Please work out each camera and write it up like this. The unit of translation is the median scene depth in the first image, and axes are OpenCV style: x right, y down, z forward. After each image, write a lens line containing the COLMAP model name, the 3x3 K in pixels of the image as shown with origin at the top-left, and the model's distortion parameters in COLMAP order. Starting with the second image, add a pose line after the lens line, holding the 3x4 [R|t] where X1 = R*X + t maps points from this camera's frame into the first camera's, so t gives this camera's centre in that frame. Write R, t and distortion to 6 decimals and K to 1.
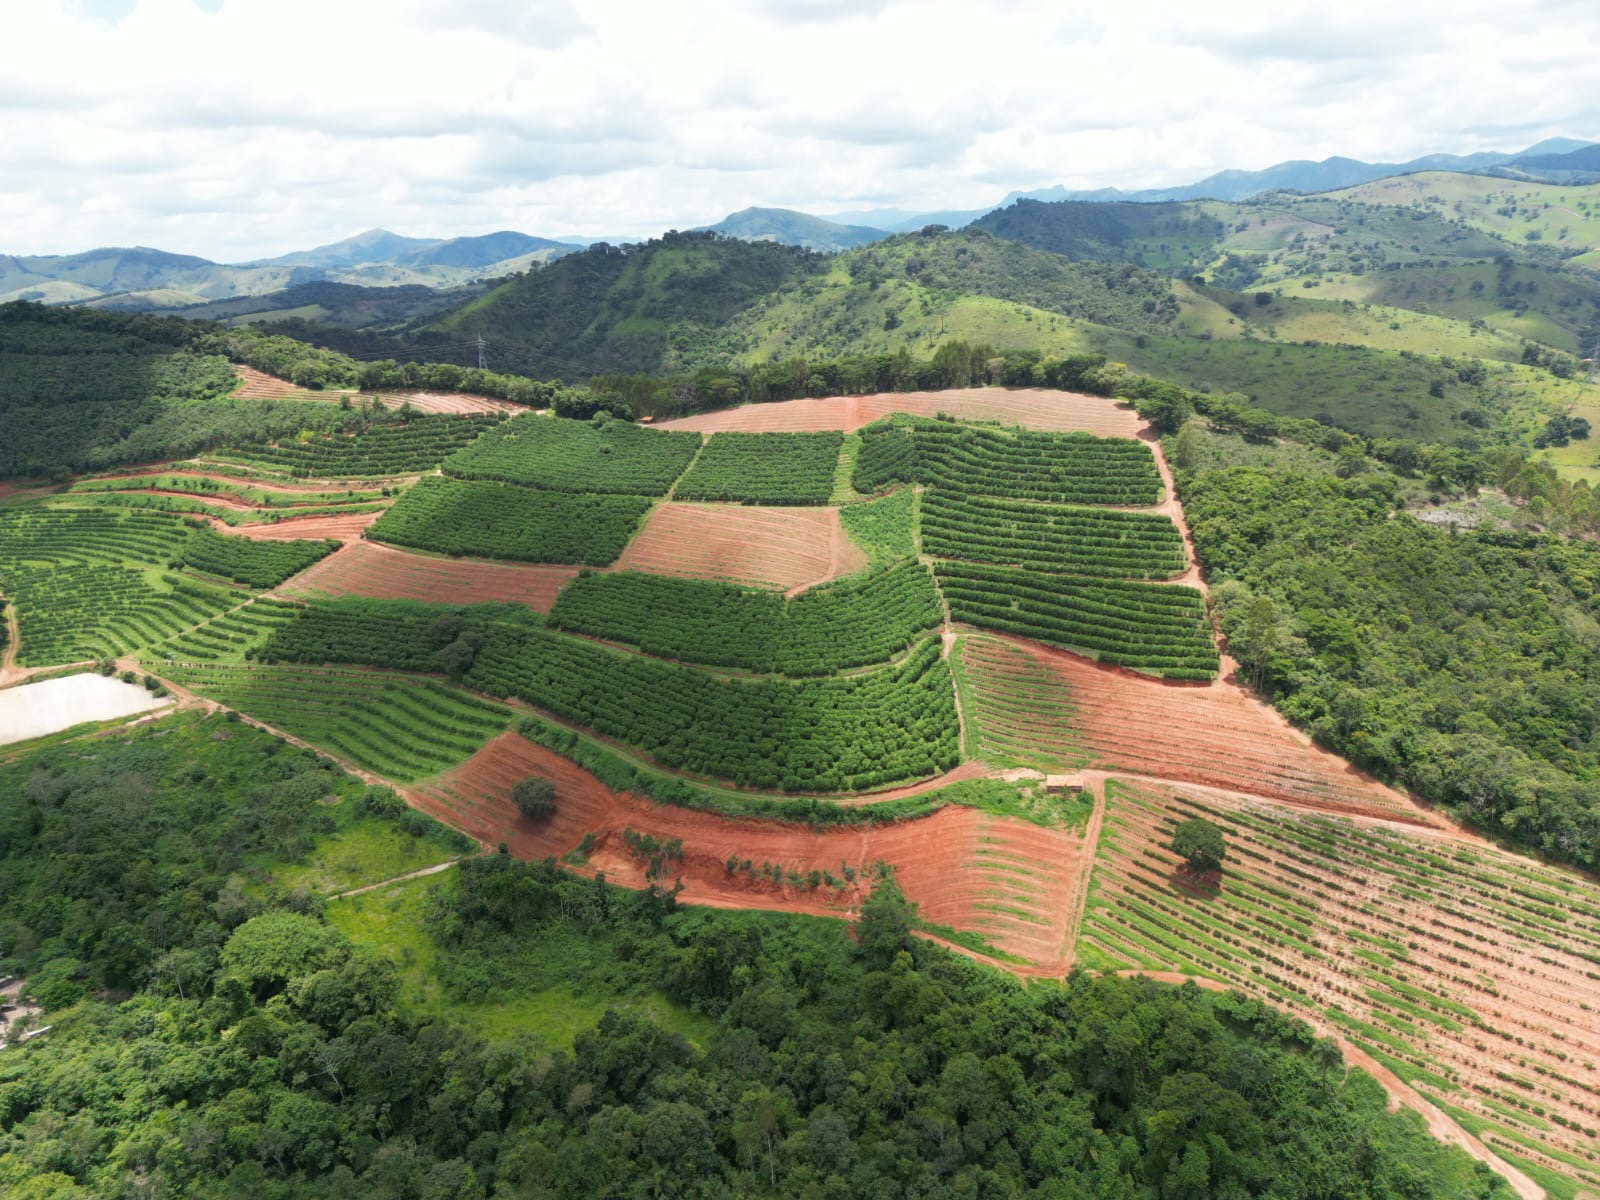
lens RADIAL K [[1130.8, 0, 793.2], [0, 1130.8, 614.1], [0, 0, 1]] dist [0.076844, -0.057824]
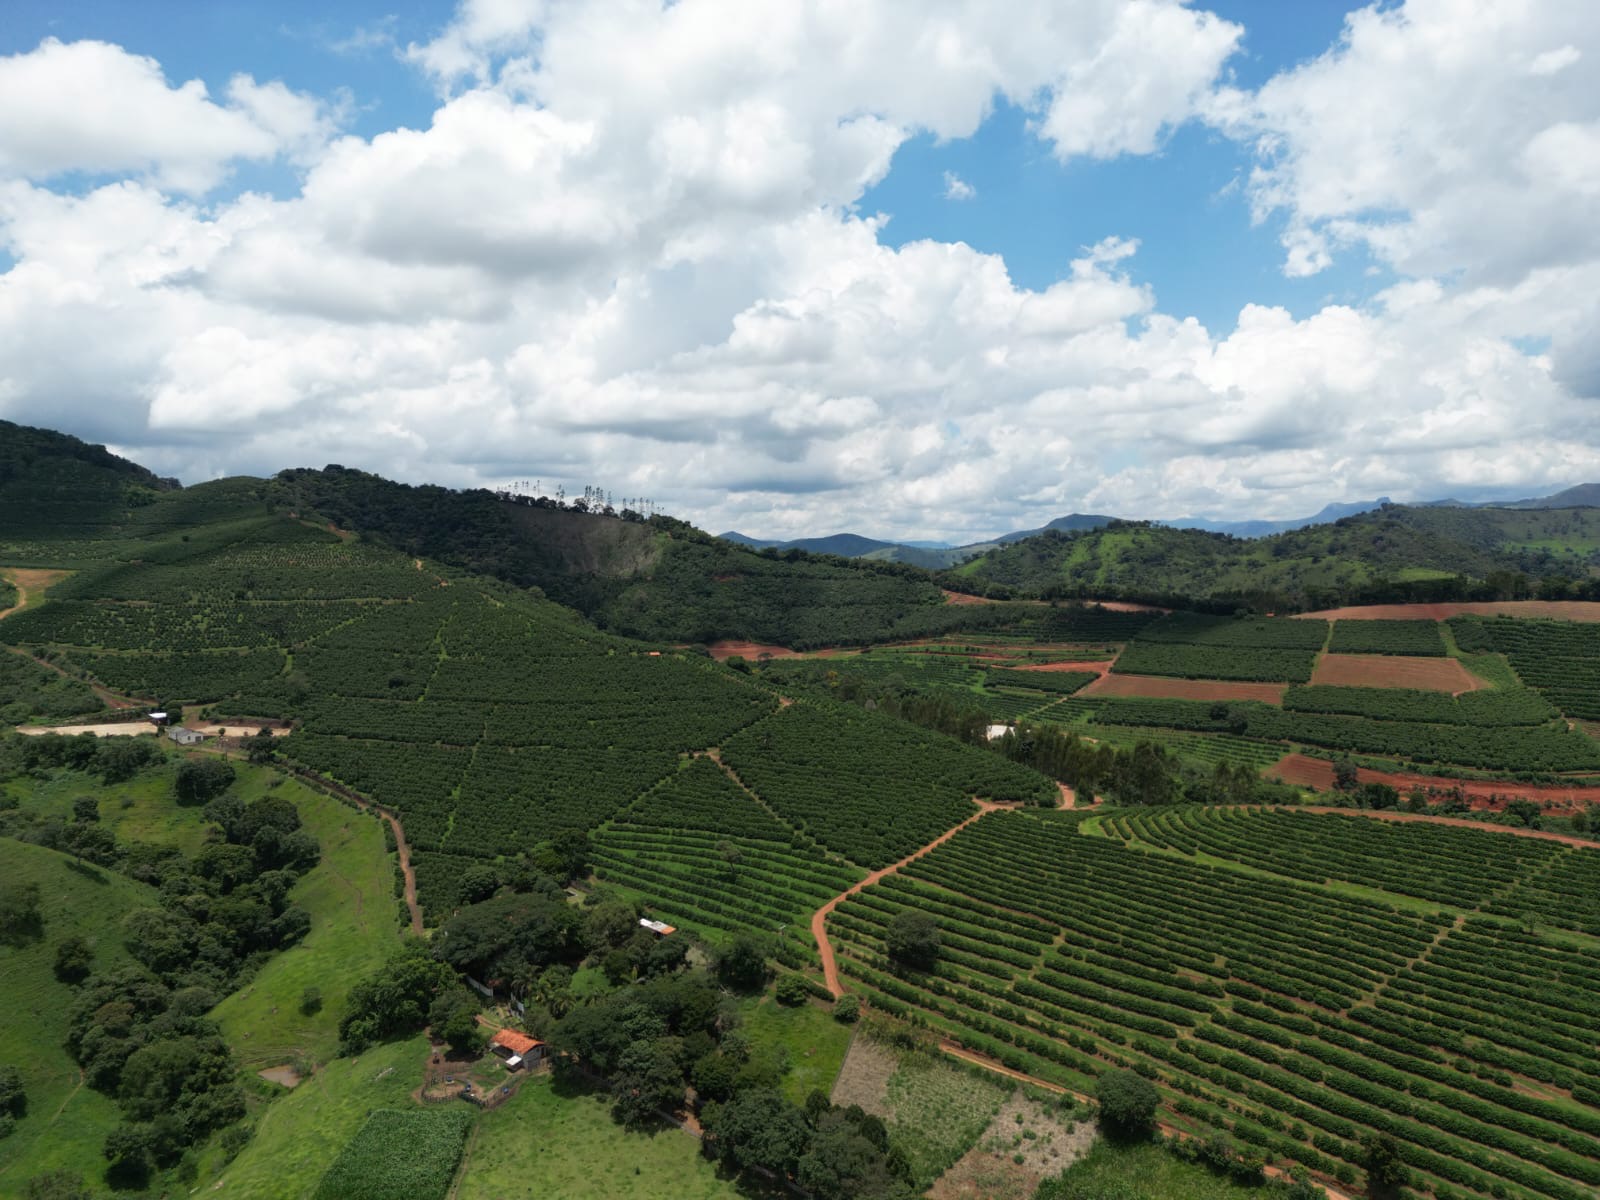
lens RADIAL K [[1130.8, 0, 793.2], [0, 1130.8, 614.1], [0, 0, 1]] dist [0.076844, -0.057824]
pose [[0.968973, 0.031647, -0.245133, -0.498165], [-0.092848, 0.965739, -0.242338, 0.346005], [0.229066, 0.257579, 0.938713, -0.789138]]
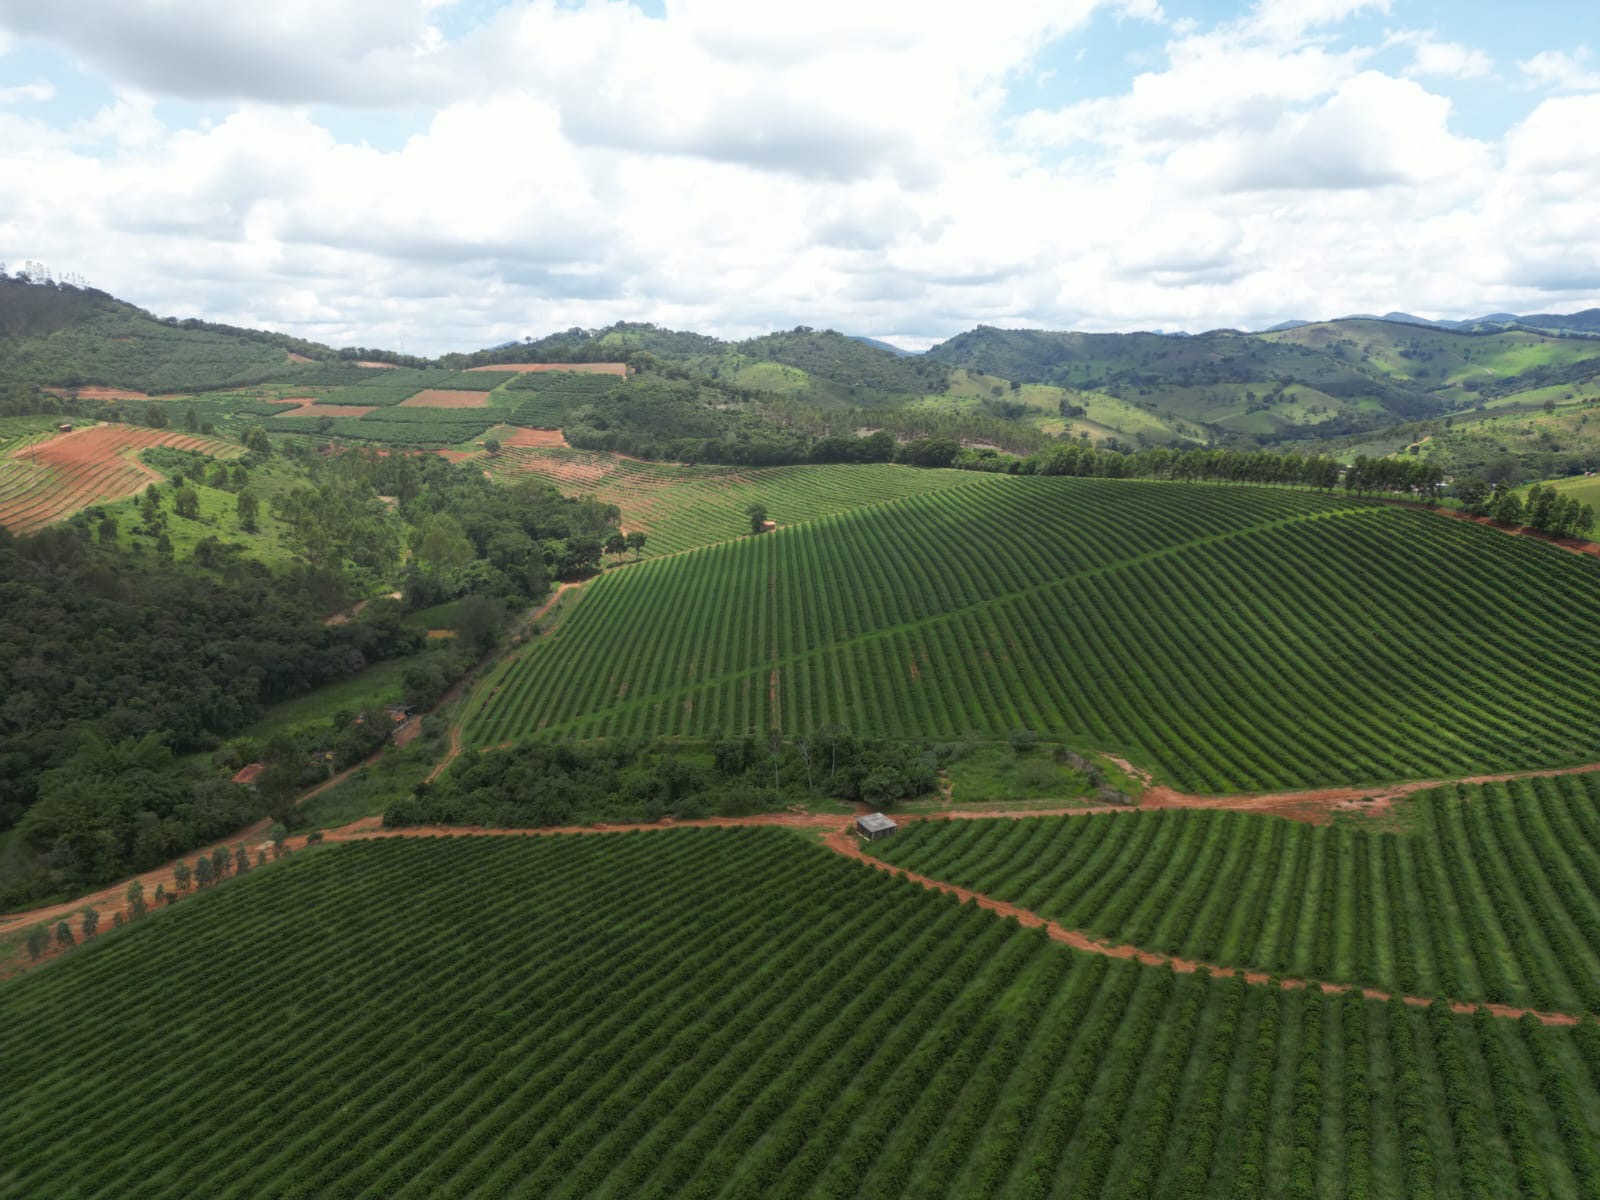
lens RADIAL K [[1130.8, 0, 793.2], [0, 1130.8, 614.1], [0, 0, 1]] dist [0.076844, -0.057824]
pose [[0.992374, 0.065923, -0.104158, 1.042501], [-0.076809, 0.991584, -0.104222, 0.629670], [0.096411, 0.111428, 0.989085, -1.410249]]
